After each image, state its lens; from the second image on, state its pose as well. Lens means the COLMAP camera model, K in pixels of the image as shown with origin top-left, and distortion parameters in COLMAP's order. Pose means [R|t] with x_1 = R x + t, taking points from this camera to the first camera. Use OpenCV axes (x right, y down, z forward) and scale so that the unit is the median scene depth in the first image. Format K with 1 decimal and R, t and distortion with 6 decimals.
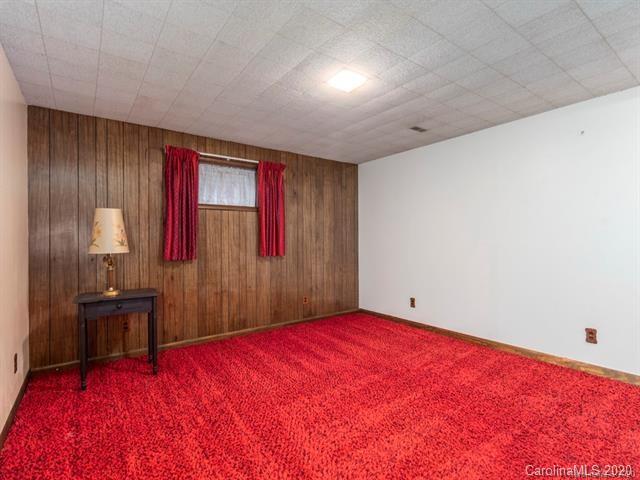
lens RADIAL K [[312.8, 0, 320.0], [0, 312.8, 240.0], [0, 0, 1]] dist [0.001655, 0.000130]
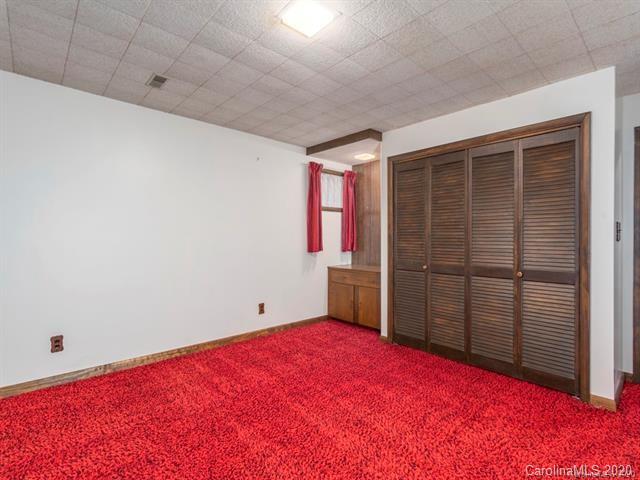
lens RADIAL K [[312.8, 0, 320.0], [0, 312.8, 240.0], [0, 0, 1]] dist [0.001655, 0.000130]
pose [[-0.092108, -0.003874, 0.995742, -0.510148], [-0.005381, 0.999980, 0.003393, -0.001842], [-0.995735, -0.005045, -0.092127, 0.844030]]
